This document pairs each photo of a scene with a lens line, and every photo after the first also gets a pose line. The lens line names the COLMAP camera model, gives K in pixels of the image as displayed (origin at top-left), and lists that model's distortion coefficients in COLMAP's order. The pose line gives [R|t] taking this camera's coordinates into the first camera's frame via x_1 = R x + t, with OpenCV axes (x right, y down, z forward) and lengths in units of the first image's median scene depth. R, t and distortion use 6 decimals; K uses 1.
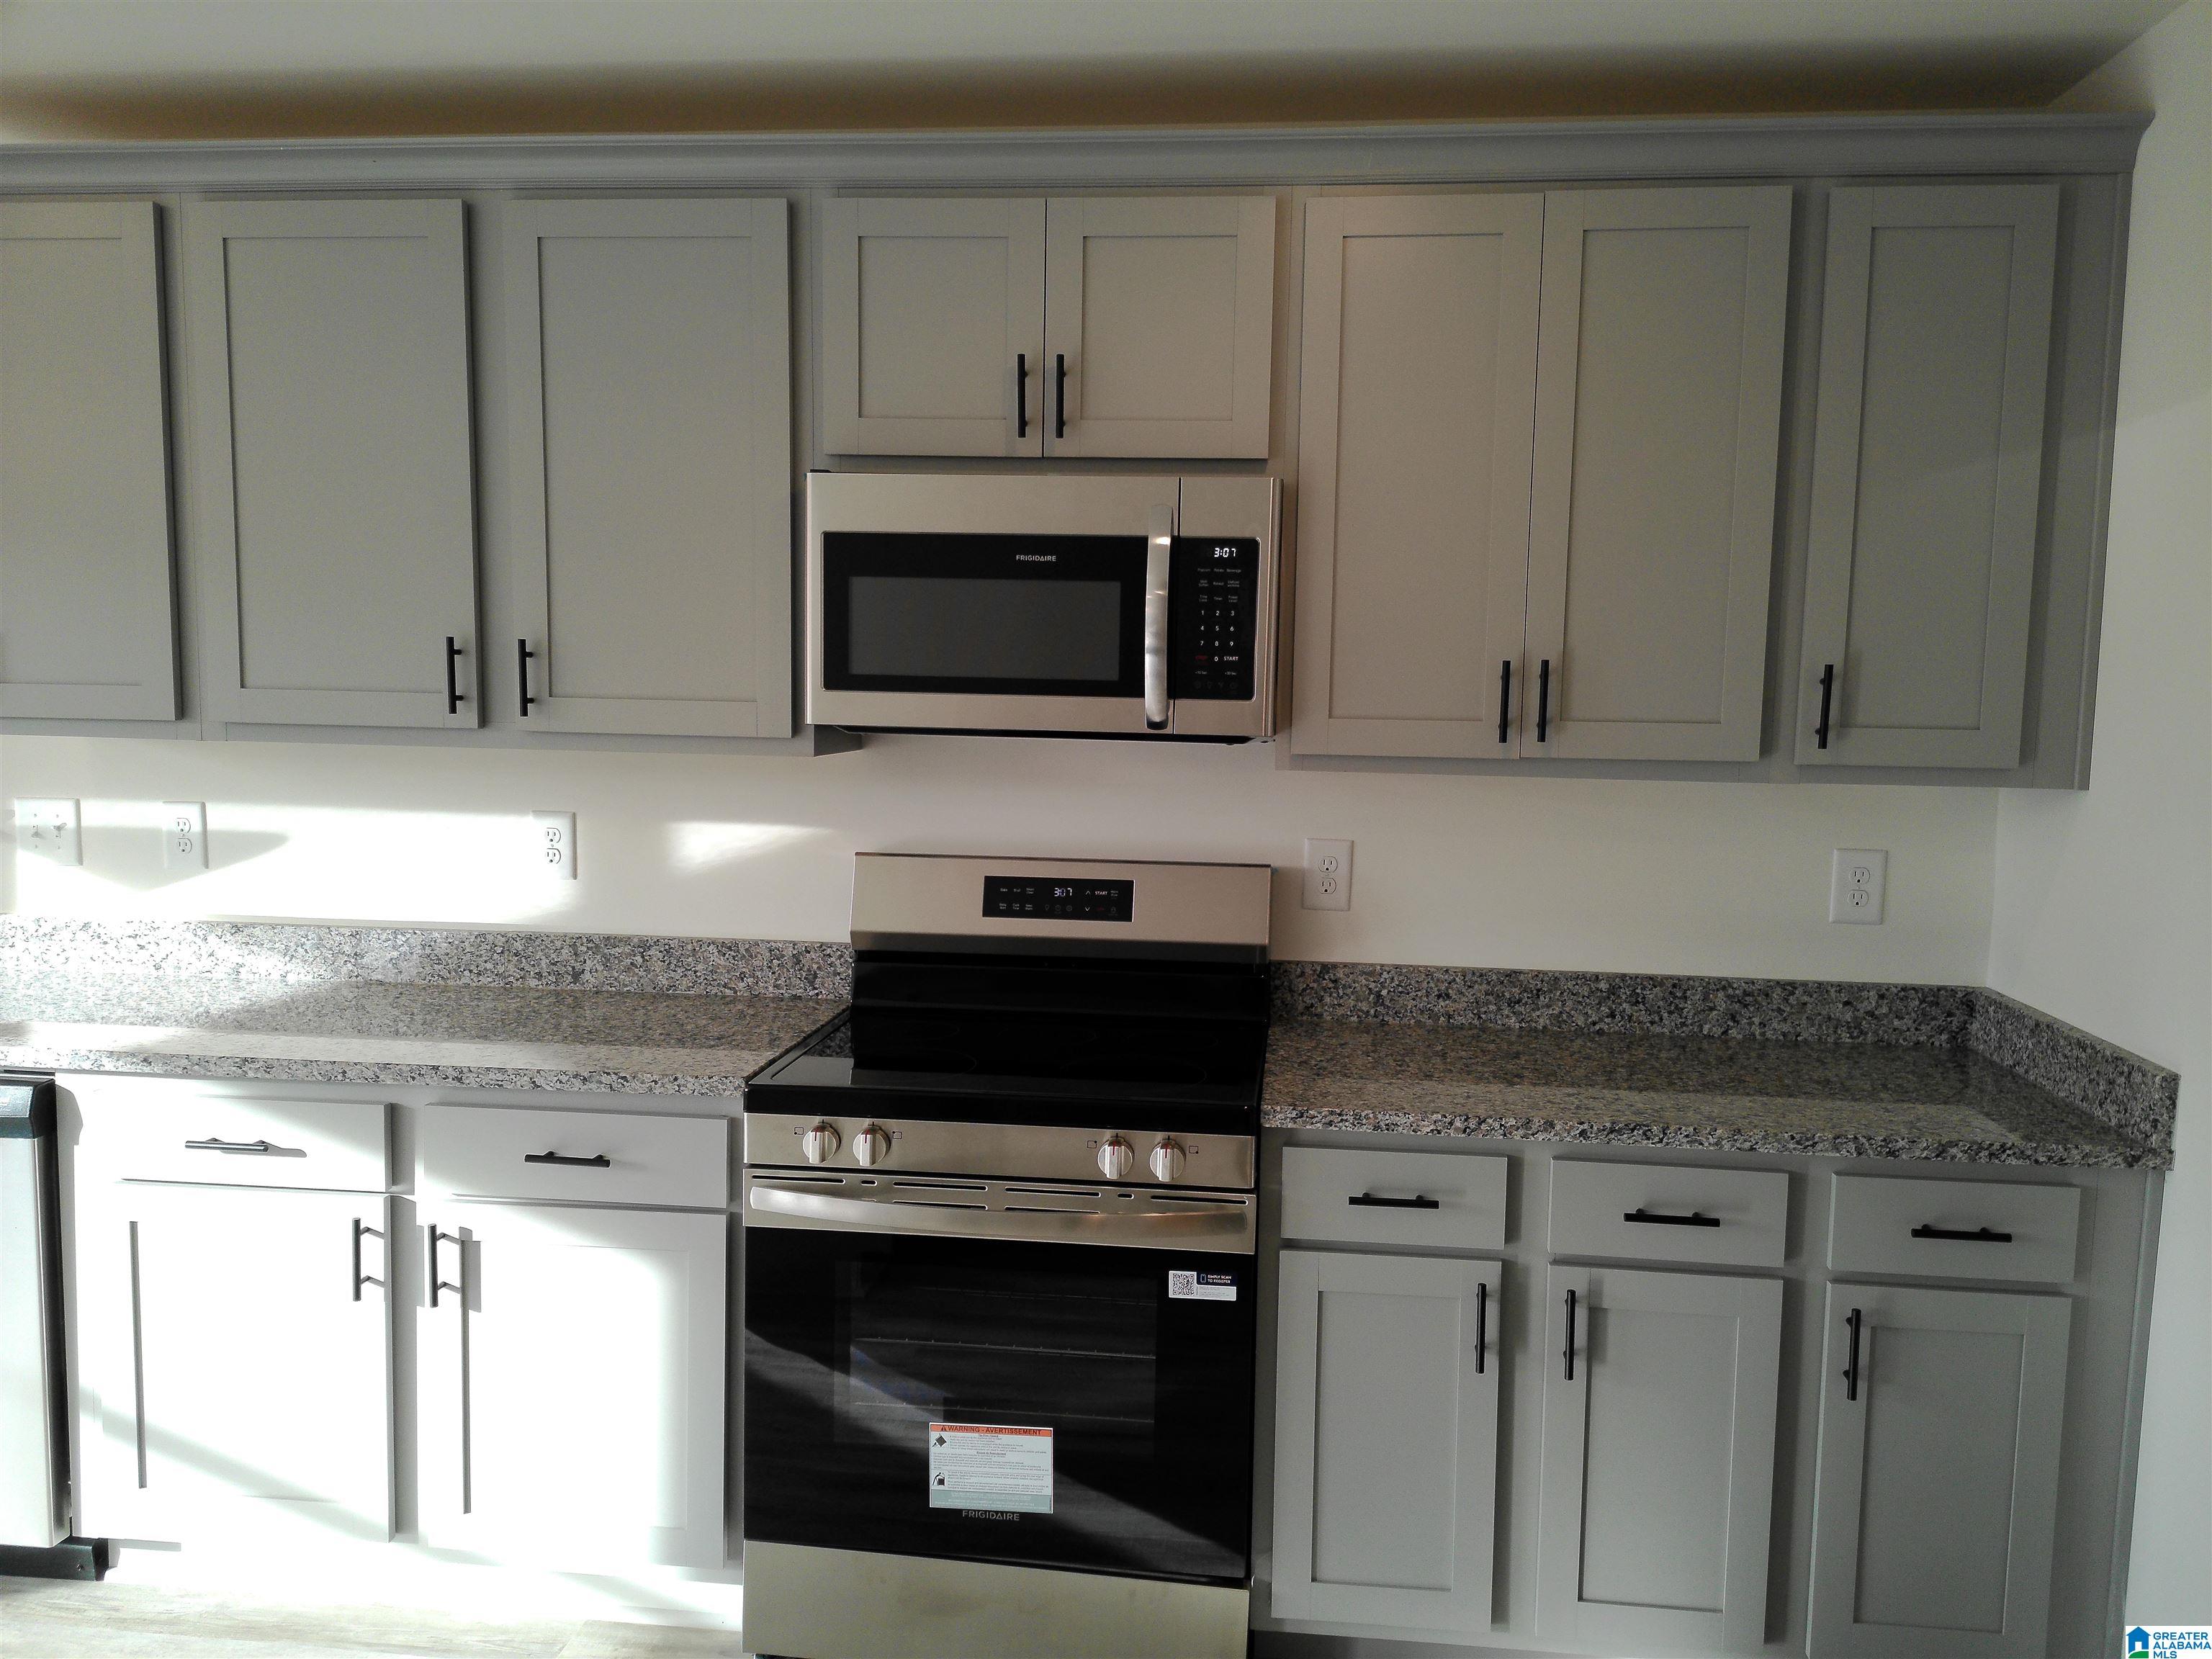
lens RADIAL K [[1679.3, 0, 1126.4], [0, 1679.3, 817.9], [0, 0, 1]] dist [0.088104, -0.101066]
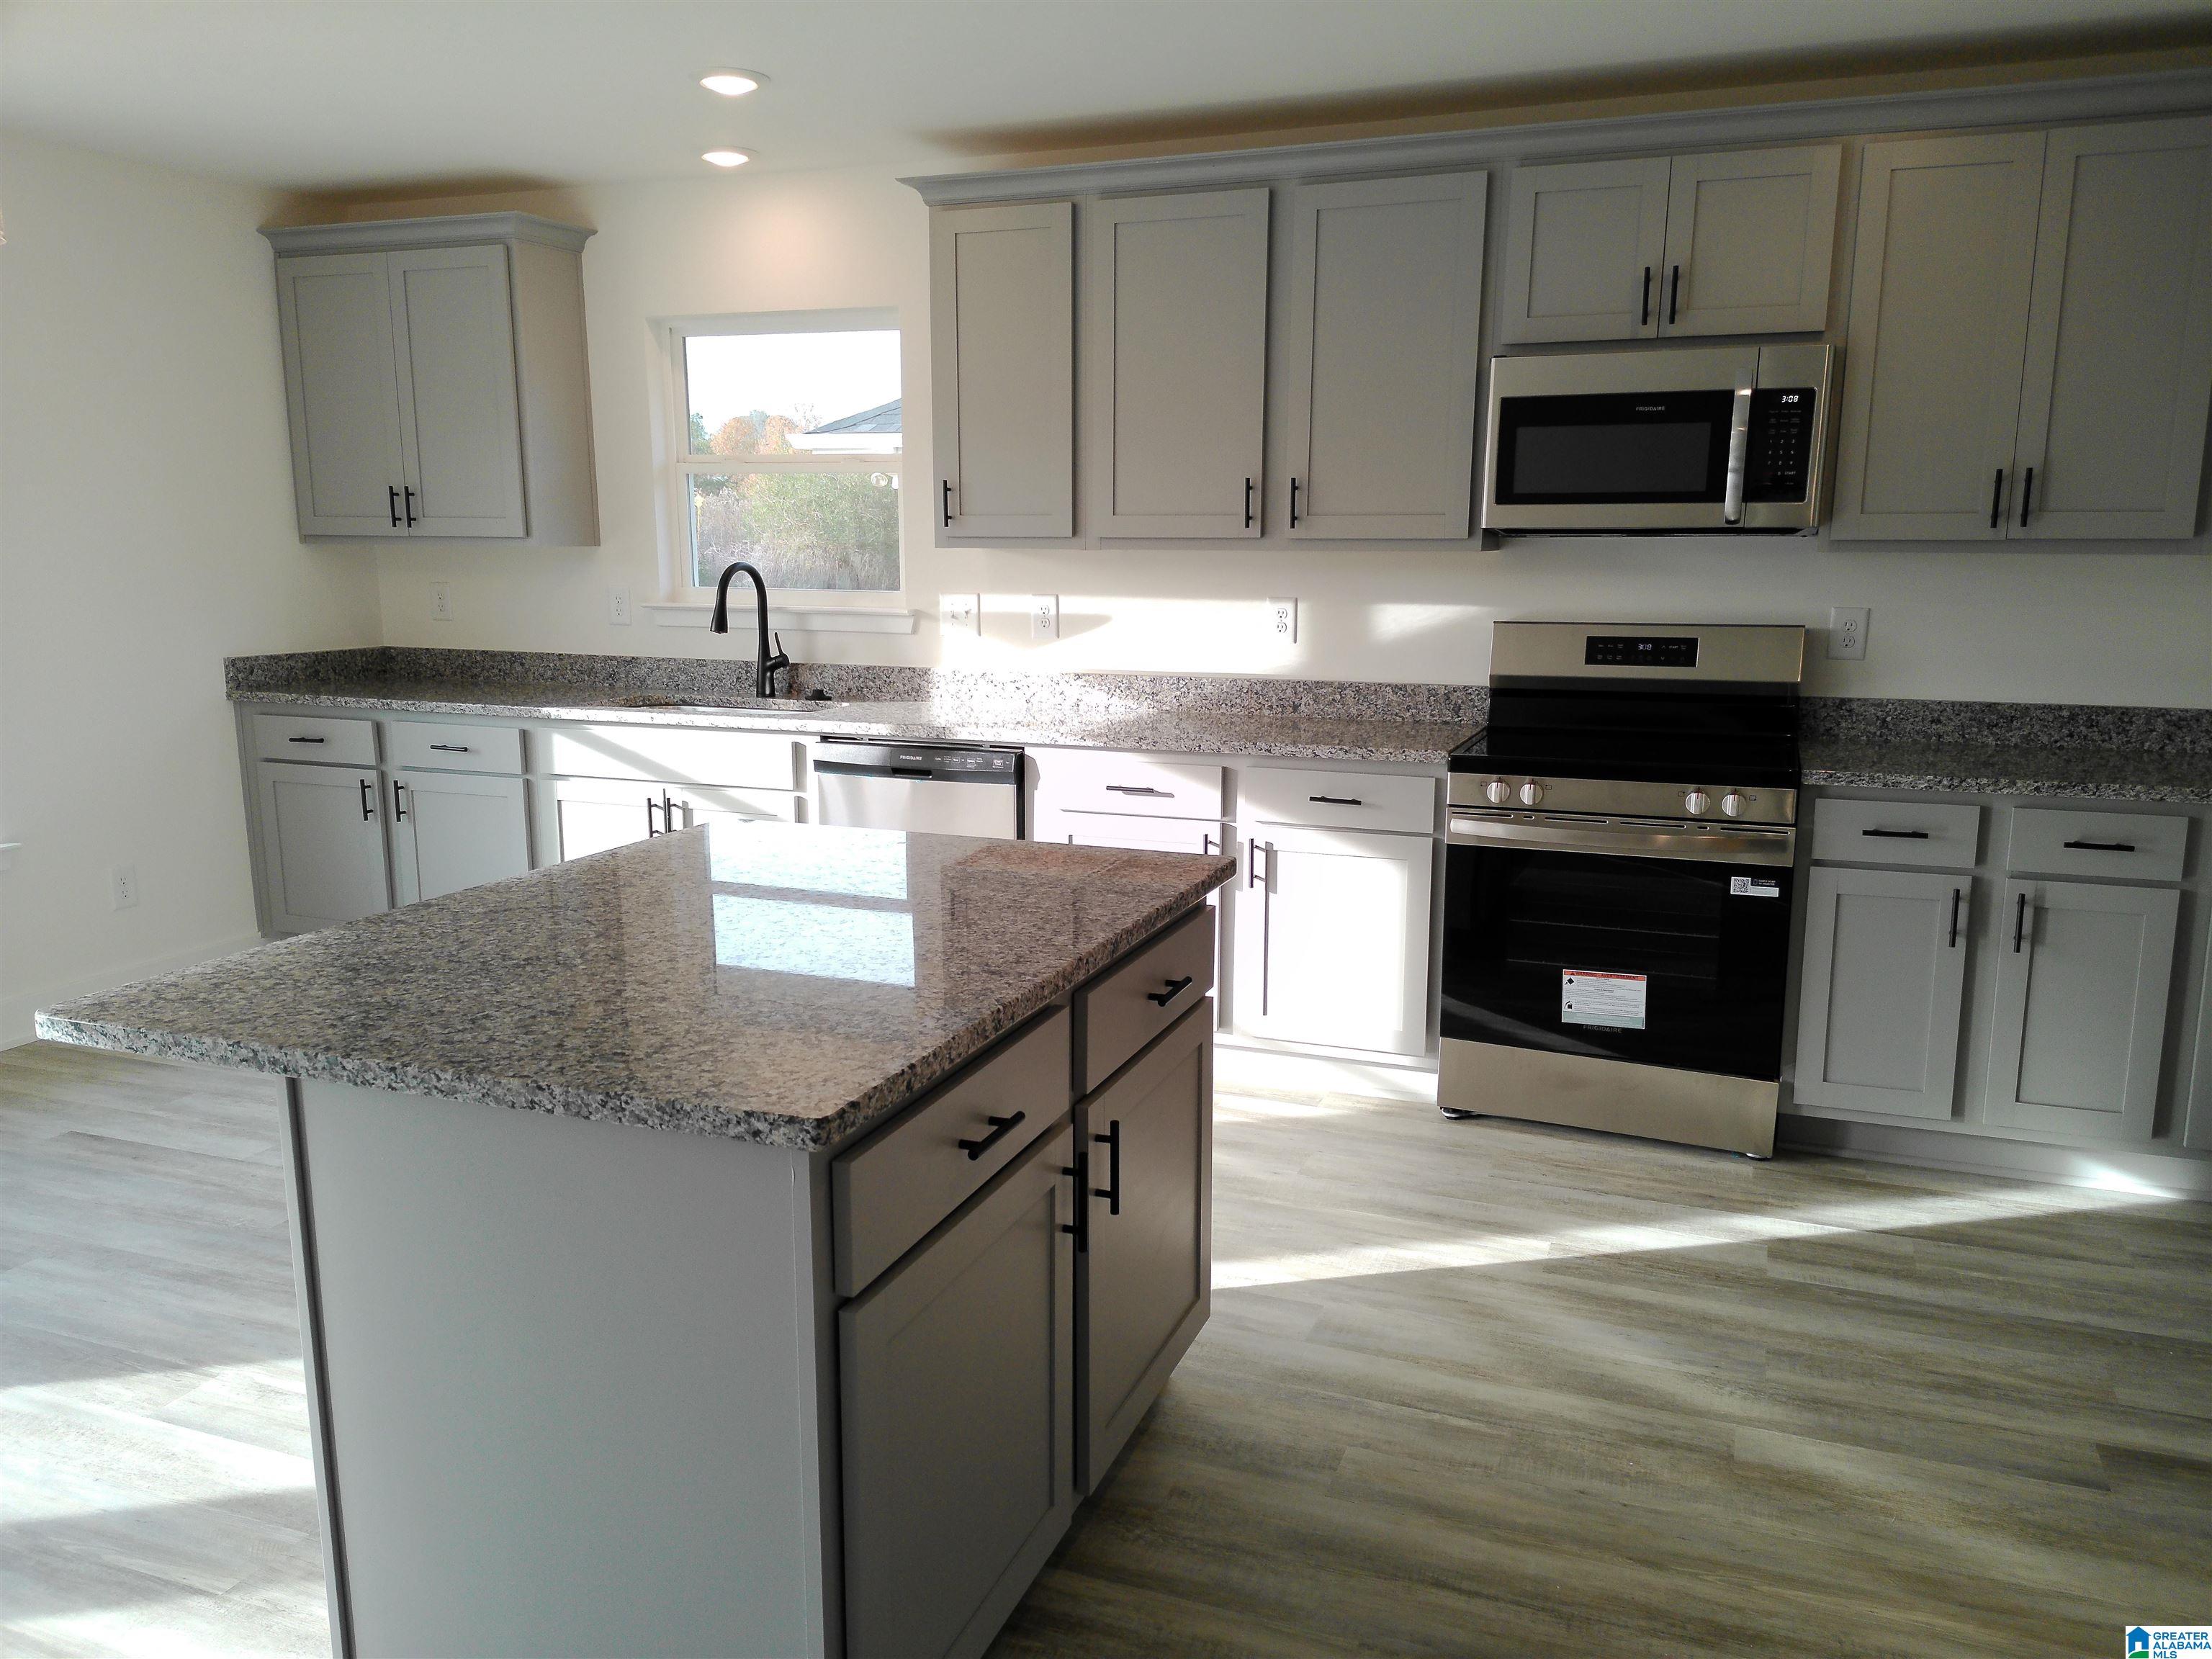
lens RADIAL K [[1679.3, 0, 1109.8], [0, 1679.3, 847.1], [0, 0, 1]] dist [0.088104, -0.101066]
pose [[0.968151, 0.030104, -0.248549, -0.132133], [-0.006970, 0.995601, 0.093437, 0.093755], [0.250268, -0.088729, 0.964102, -0.596298]]
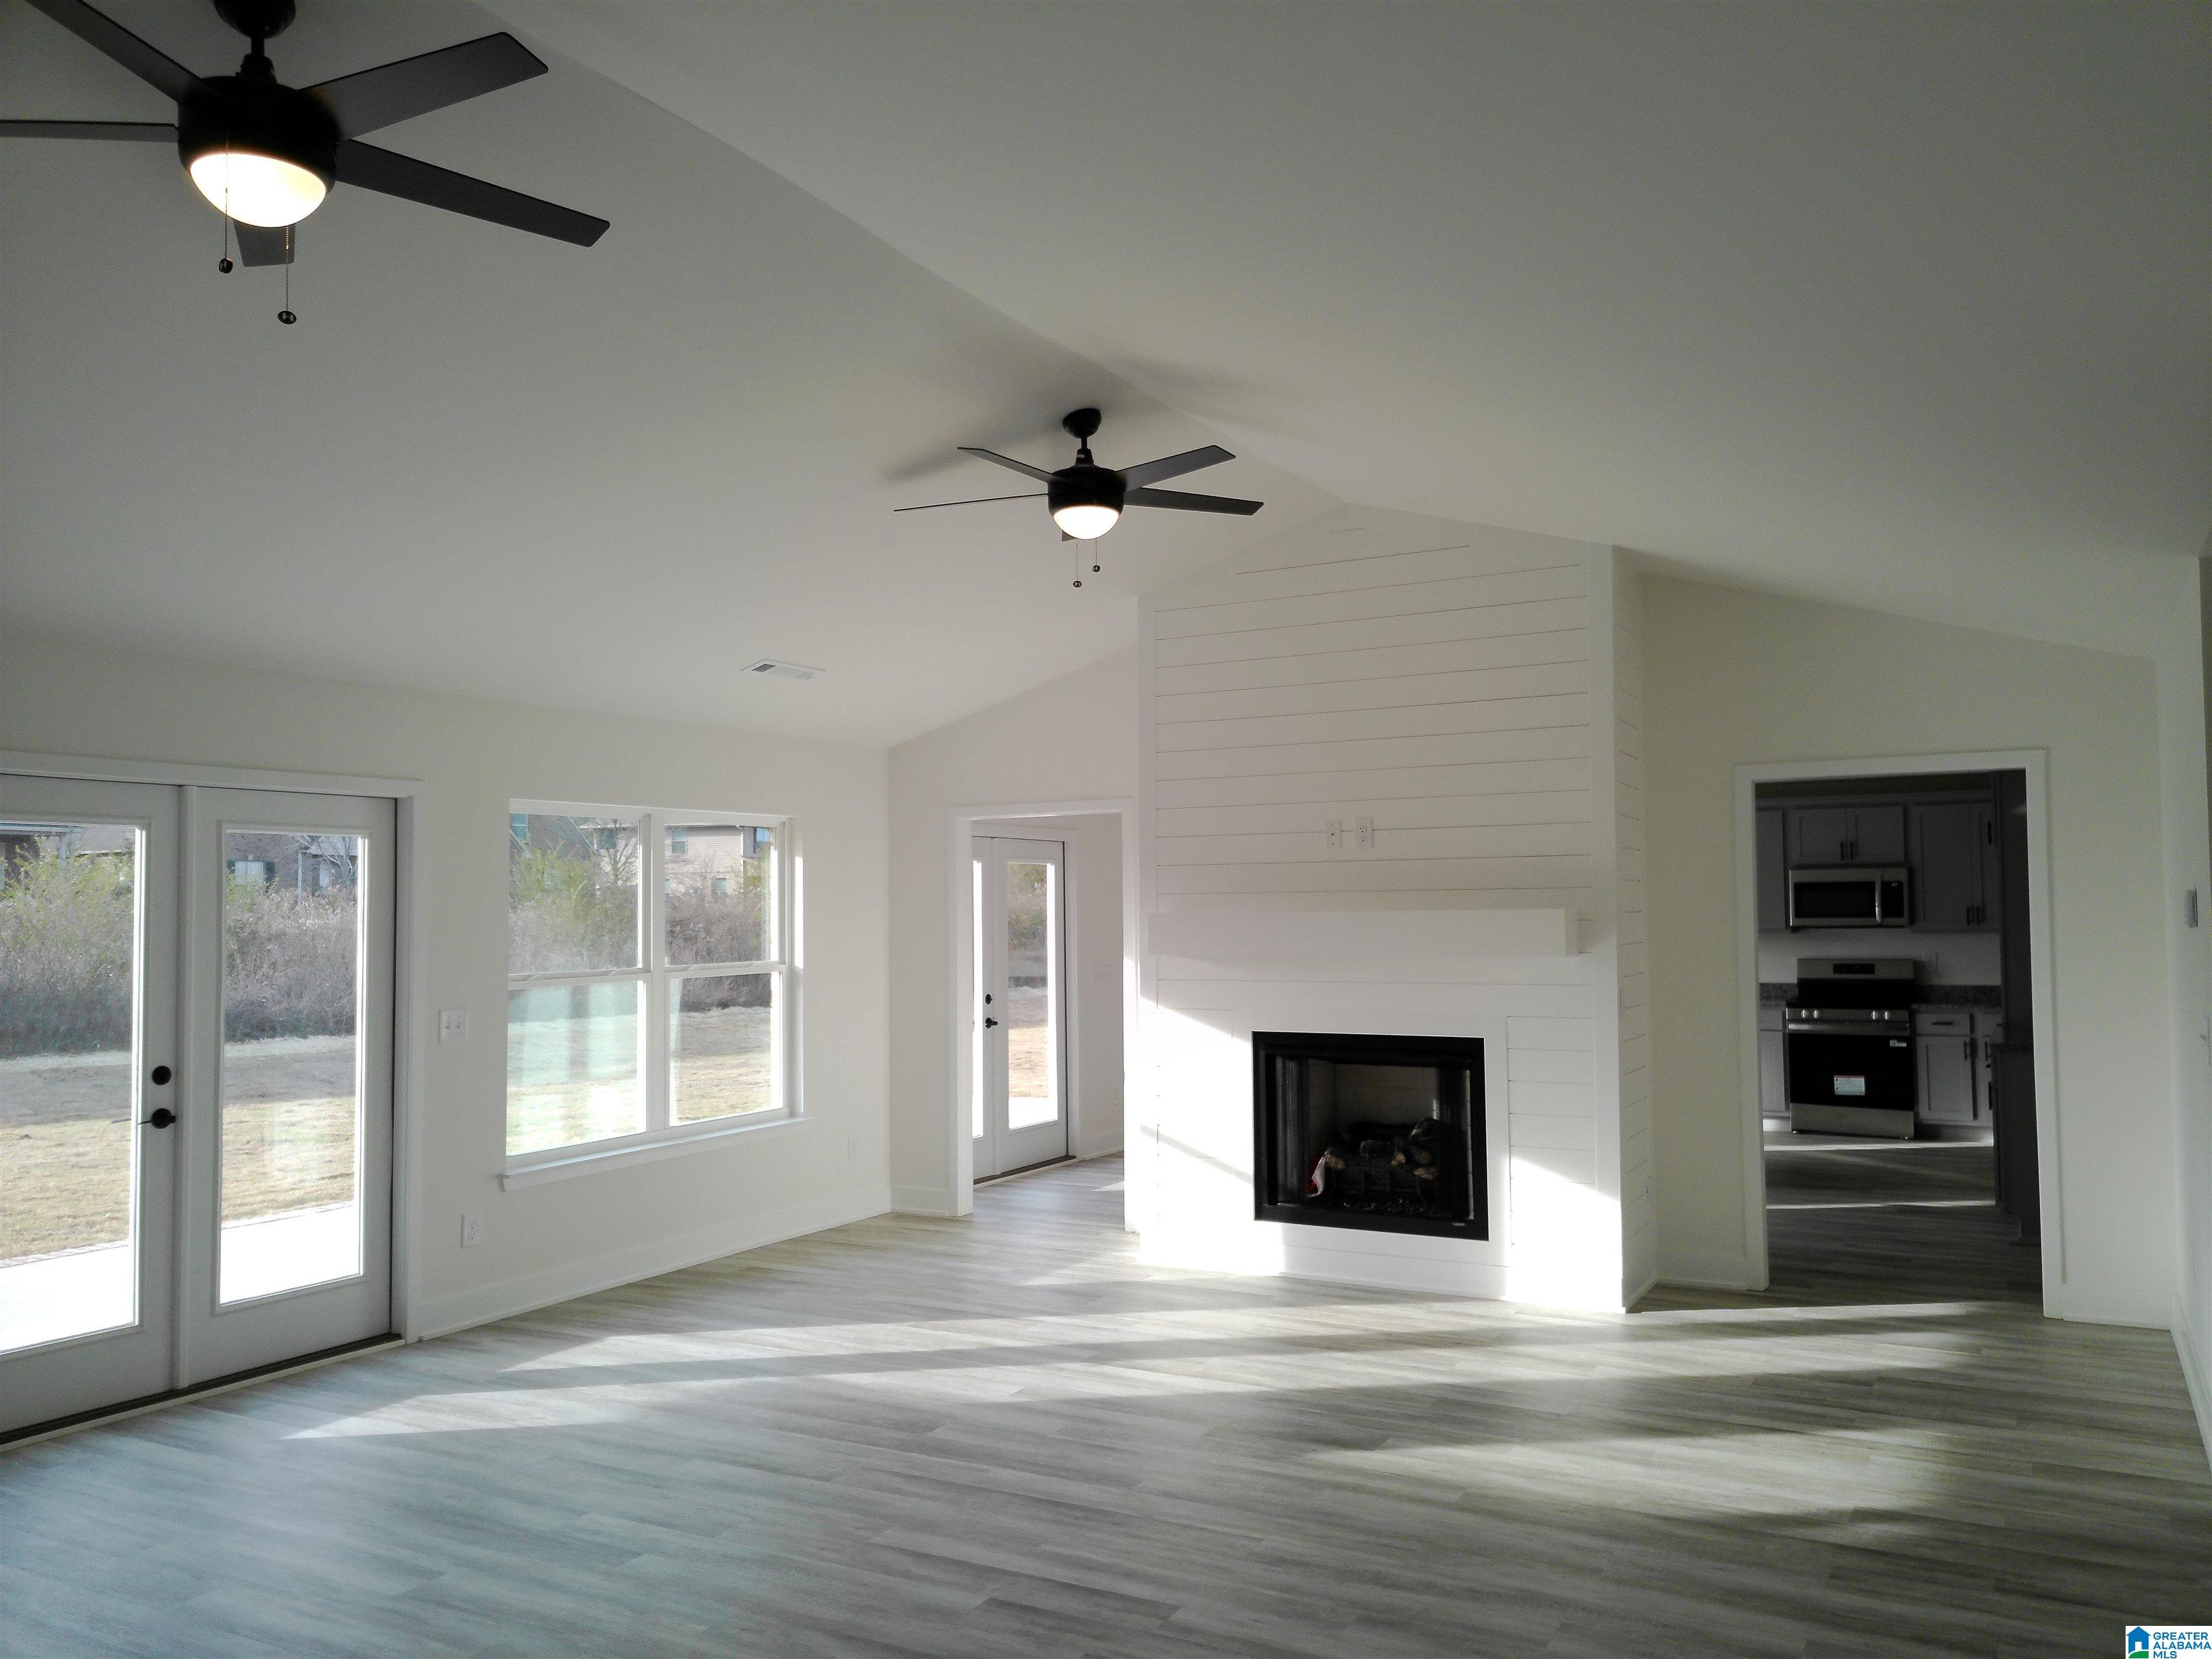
lens RADIAL K [[1679.3, 0, 1128.4], [0, 1679.3, 846.3], [0, 0, 1]] dist [0.088104, -0.101066]
pose [[0.927869, -0.045316, -0.370142, -0.149556], [-0.006952, 0.990314, -0.138670, 0.378457], [0.372840, 0.131241, 0.918567, -3.875014]]
